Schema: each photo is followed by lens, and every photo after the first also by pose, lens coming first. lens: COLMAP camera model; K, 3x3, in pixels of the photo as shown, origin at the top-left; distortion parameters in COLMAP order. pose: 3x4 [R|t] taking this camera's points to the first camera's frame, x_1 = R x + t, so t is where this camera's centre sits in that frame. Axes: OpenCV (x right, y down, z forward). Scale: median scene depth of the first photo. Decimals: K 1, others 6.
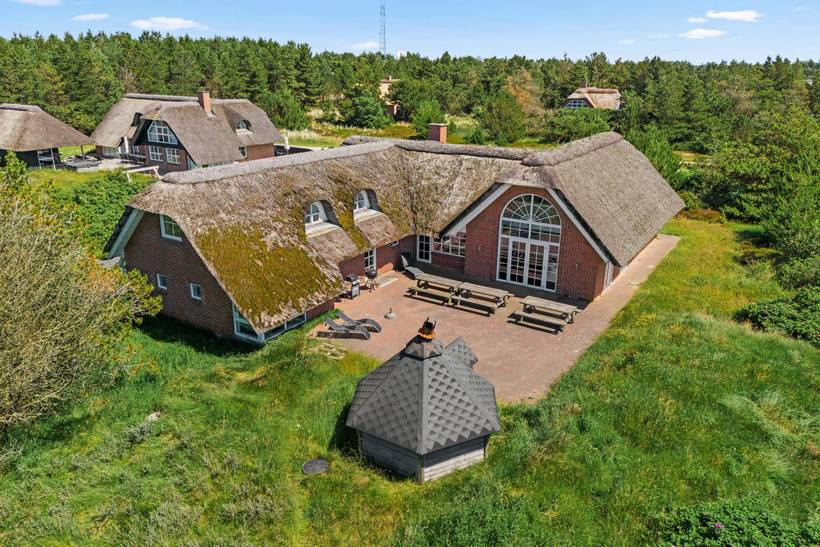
lens RADIAL K [[601.1, 0, 410.0], [0, 601.1, 273.5], [0, 0, 1]] dist [0.086059, -0.089760]
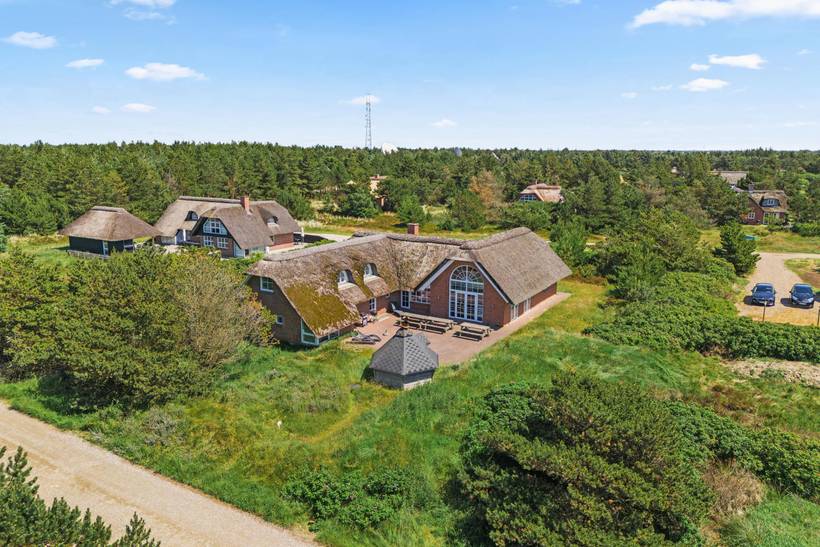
lens RADIAL K [[601.1, 0, 410.0], [0, 601.1, 273.5], [0, 0, 1]] dist [0.086059, -0.089760]
pose [[0.999635, -0.009132, 0.025441, -0.004410], [0.012341, 0.991568, -0.128996, 0.094404], [-0.024048, 0.129263, 0.991319, -0.591488]]
